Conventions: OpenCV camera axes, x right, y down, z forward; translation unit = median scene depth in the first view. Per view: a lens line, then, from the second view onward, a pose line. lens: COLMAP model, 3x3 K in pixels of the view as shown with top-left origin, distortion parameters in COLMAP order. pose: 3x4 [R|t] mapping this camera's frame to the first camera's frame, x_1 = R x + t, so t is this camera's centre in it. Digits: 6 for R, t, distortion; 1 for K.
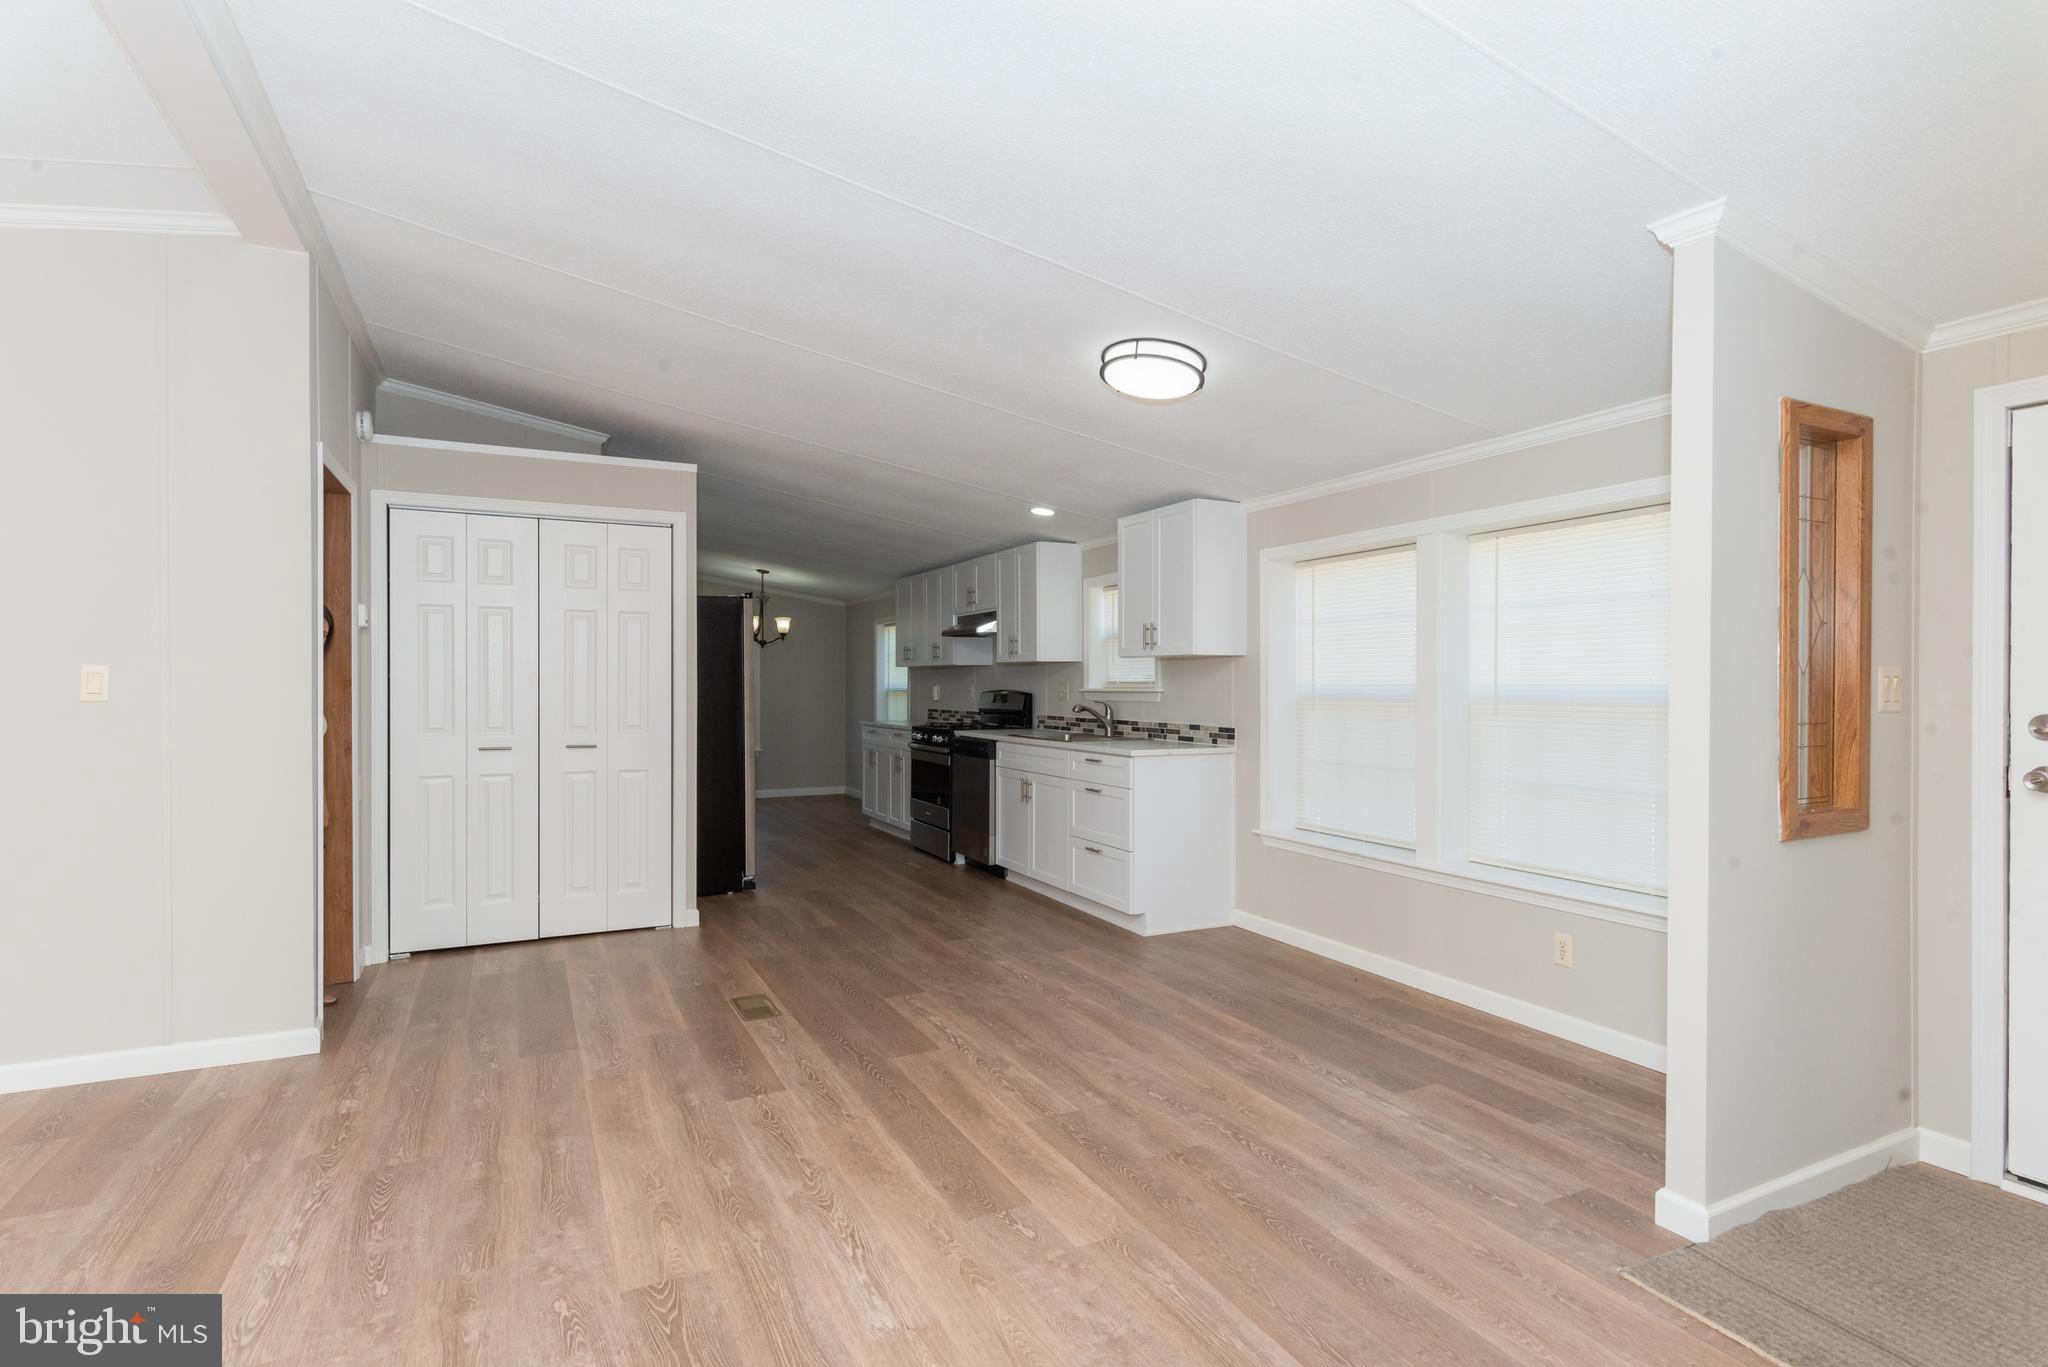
lens RADIAL K [[993.3, 0, 1025.2], [0, 993.3, 690.1], [0, 0, 1]] dist [0.003239, -0.001009]
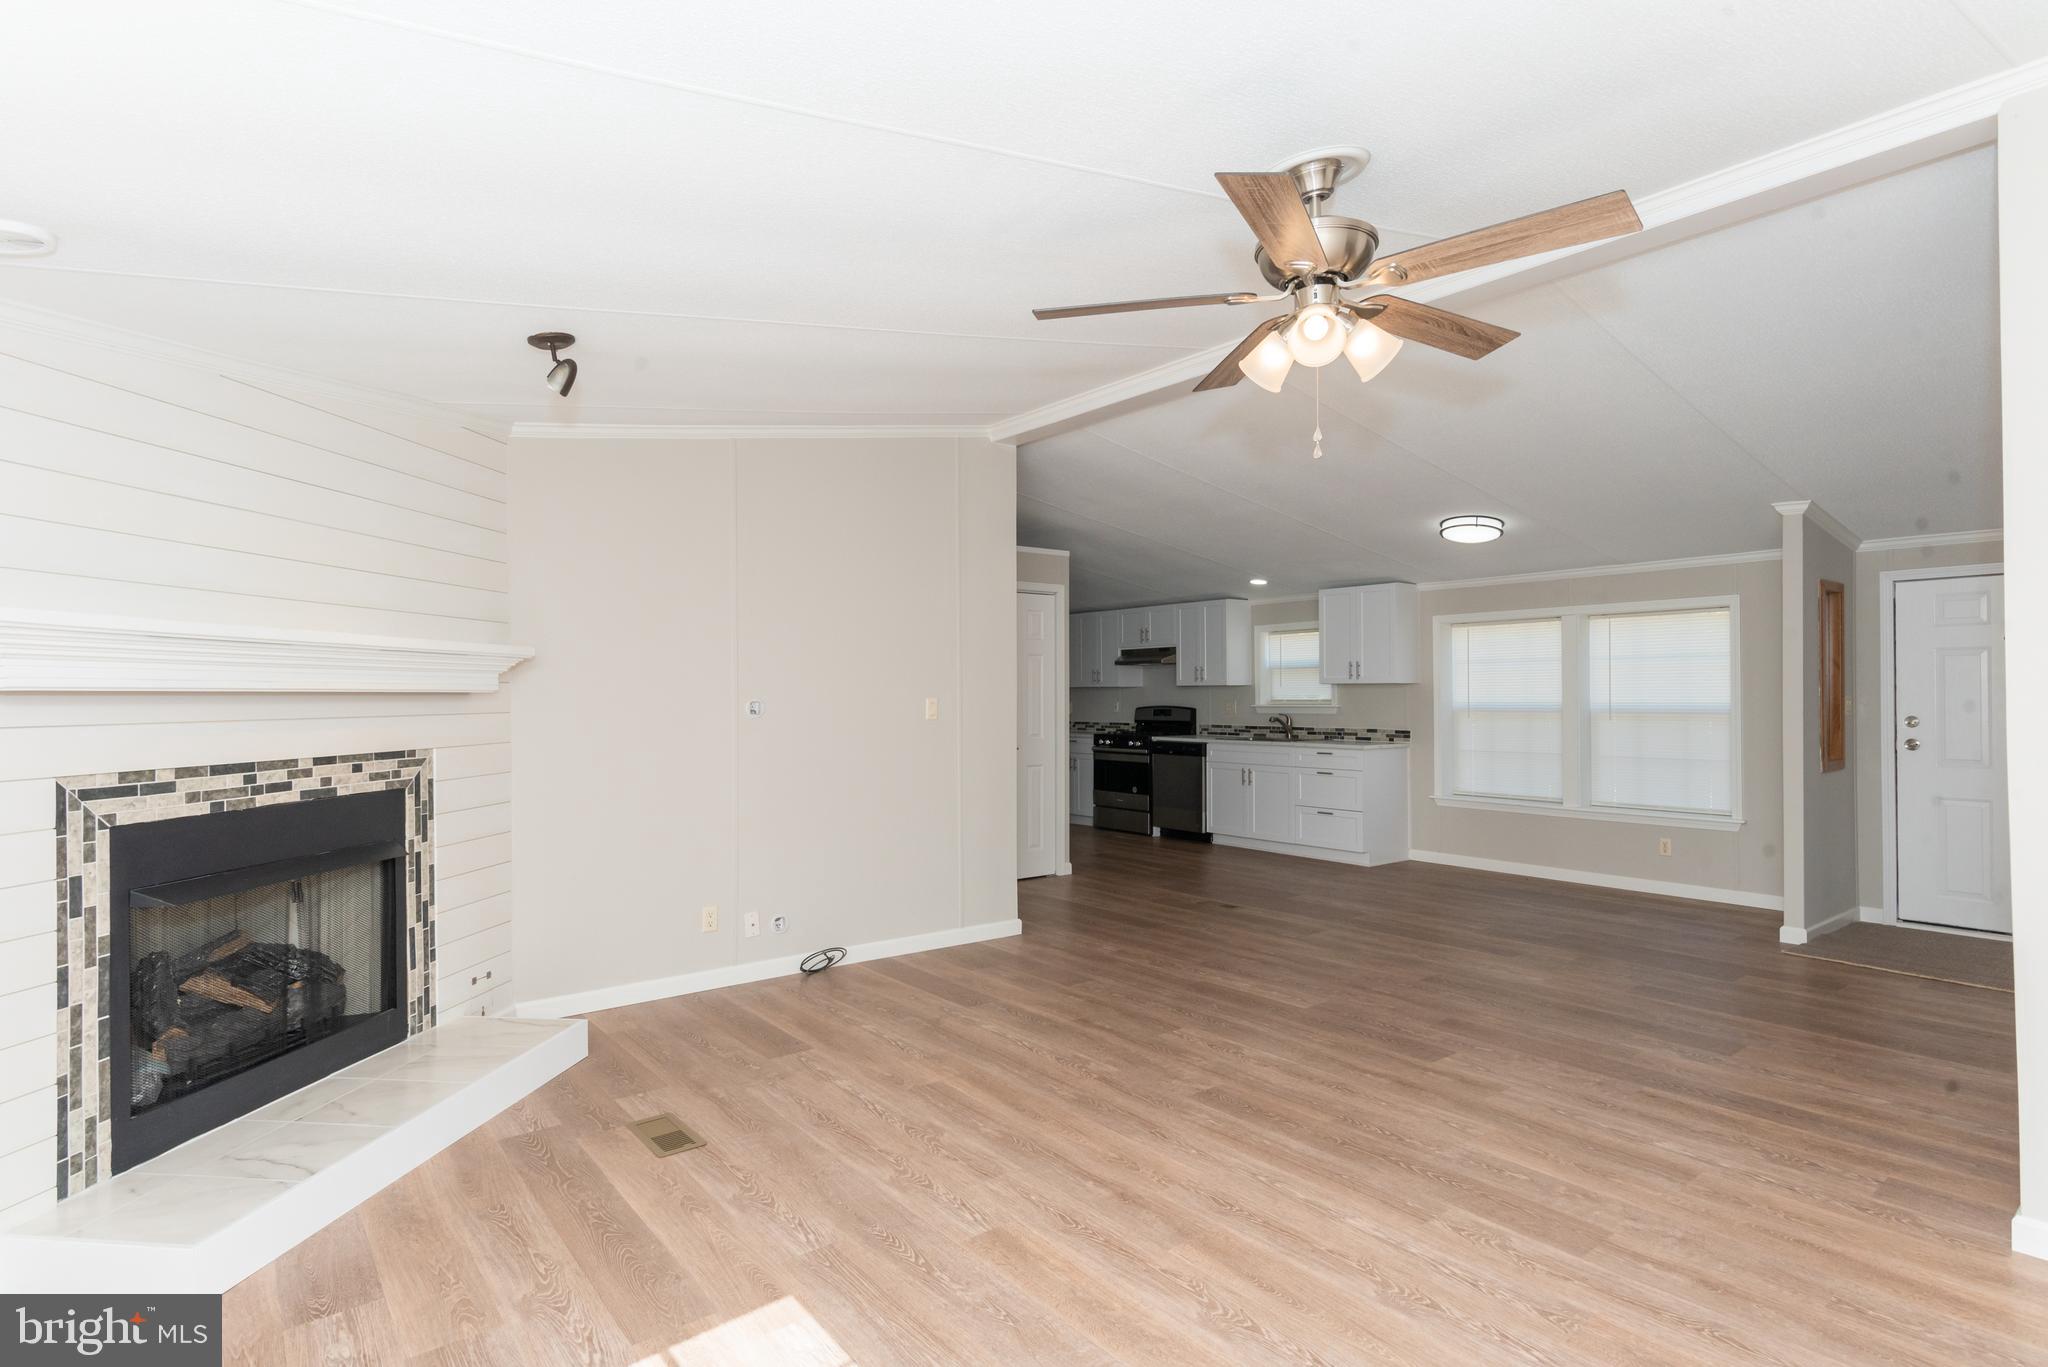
lens RADIAL K [[1056.5, 0, 1002.8], [0, 1056.5, 689.6], [0, 0, 1]] dist [-0.000829, -0.000637]
pose [[0.980835, -0.005271, 0.194770, -0.610309], [0.007295, 0.999927, -0.009675, -0.011554], [-0.194704, 0.010910, 0.980801, -0.397595]]
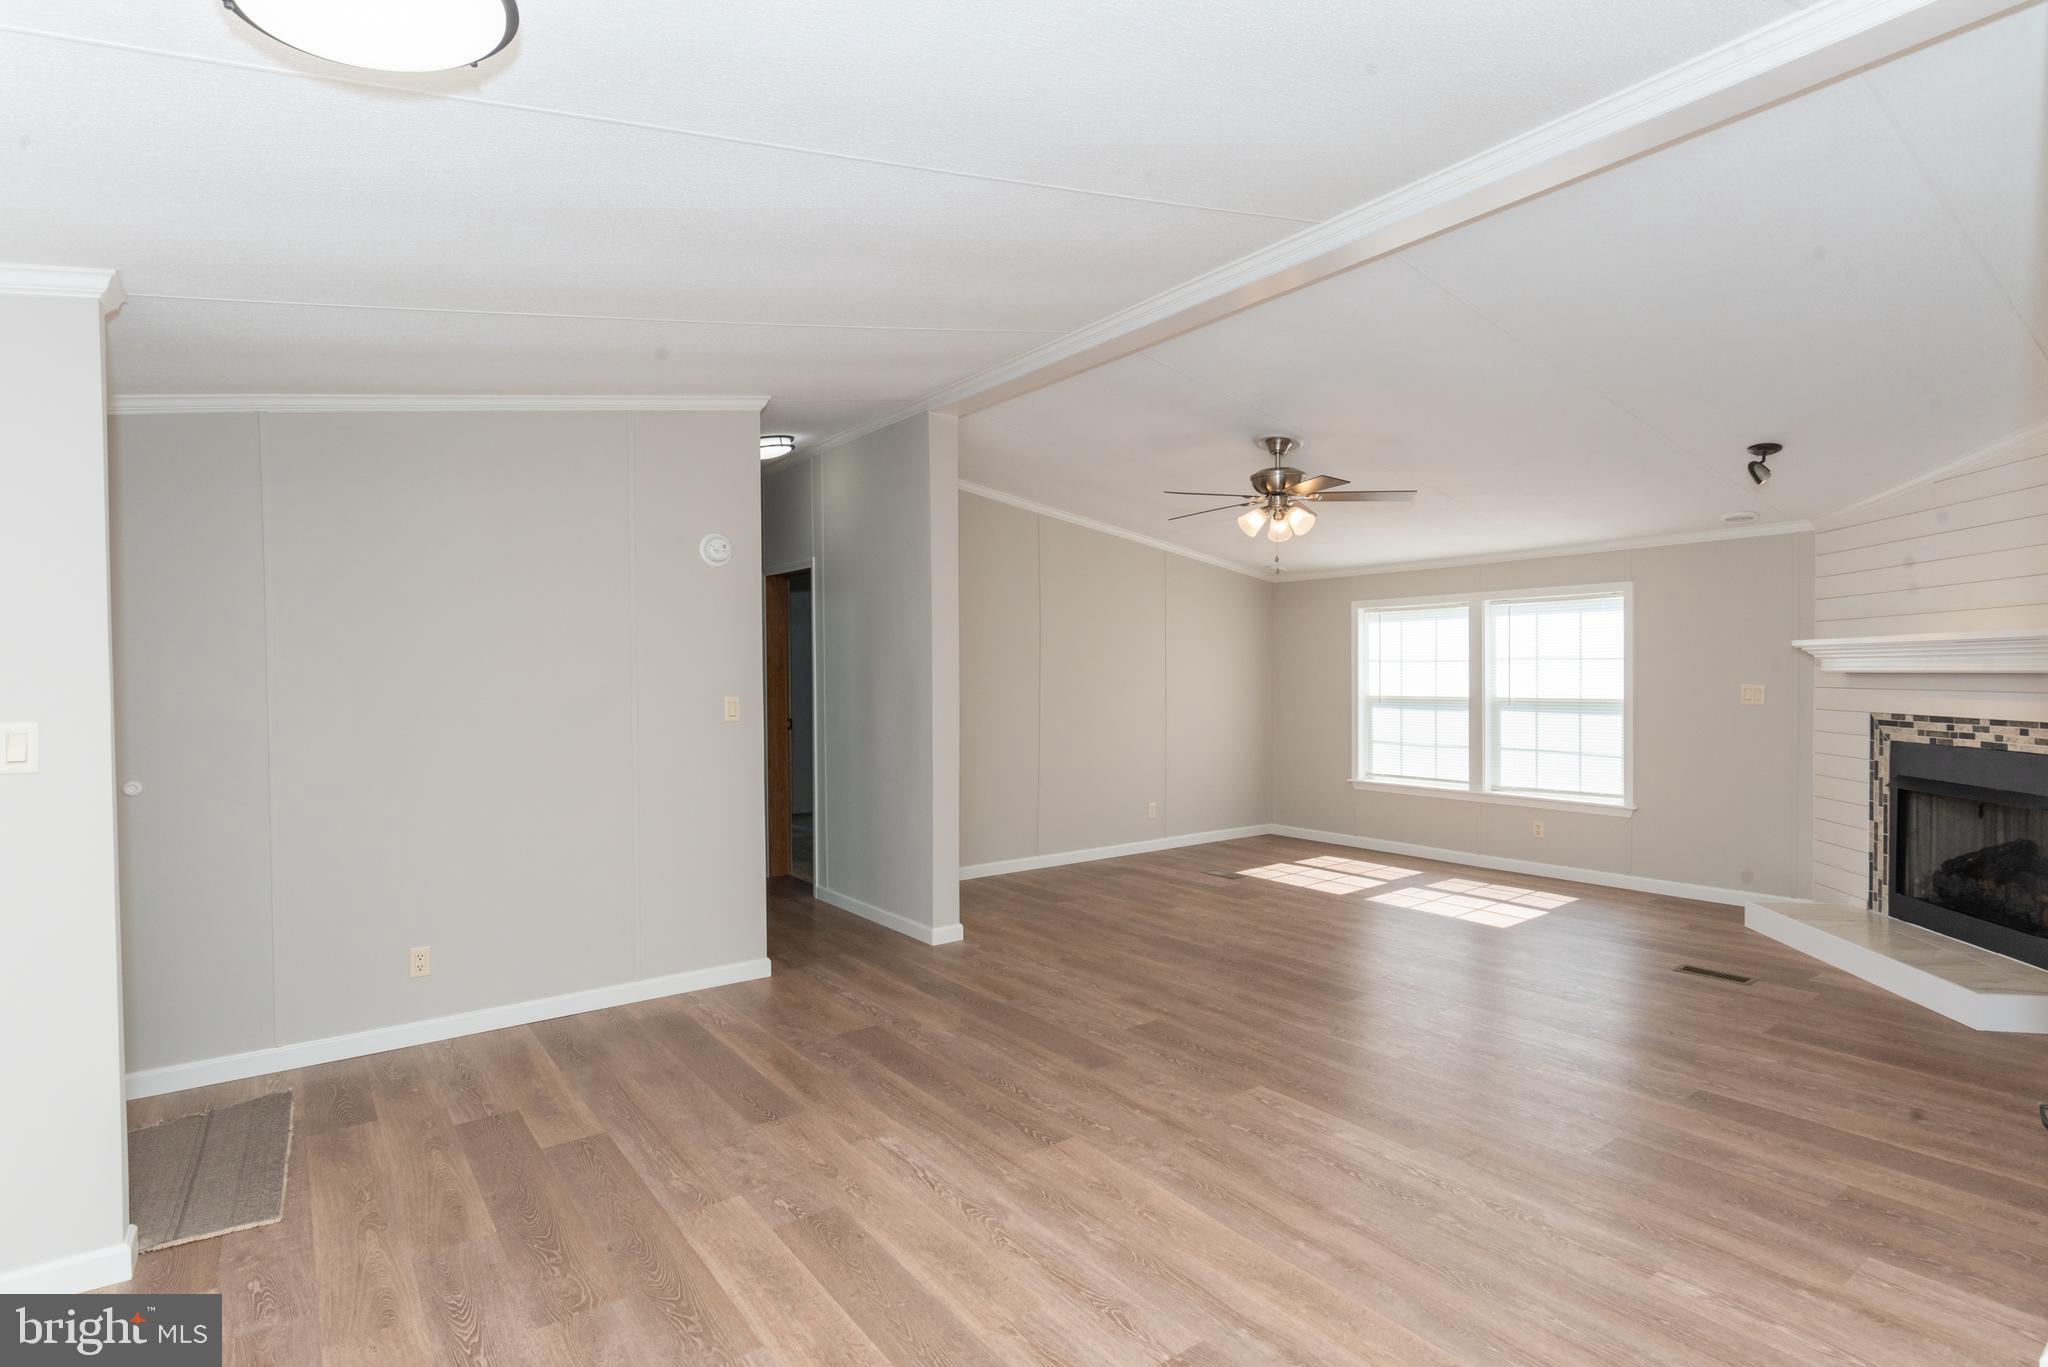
lens RADIAL K [[993.3, 0, 1025.2], [0, 993.3, 690.1], [0, 0, 1]] dist [0.003239, -0.001009]
pose [[-0.985596, 0.011170, -0.168747, -0.033717], [0.007640, 0.999738, 0.021554, -0.026593], [0.168943, 0.019955, -0.985424, 0.821602]]
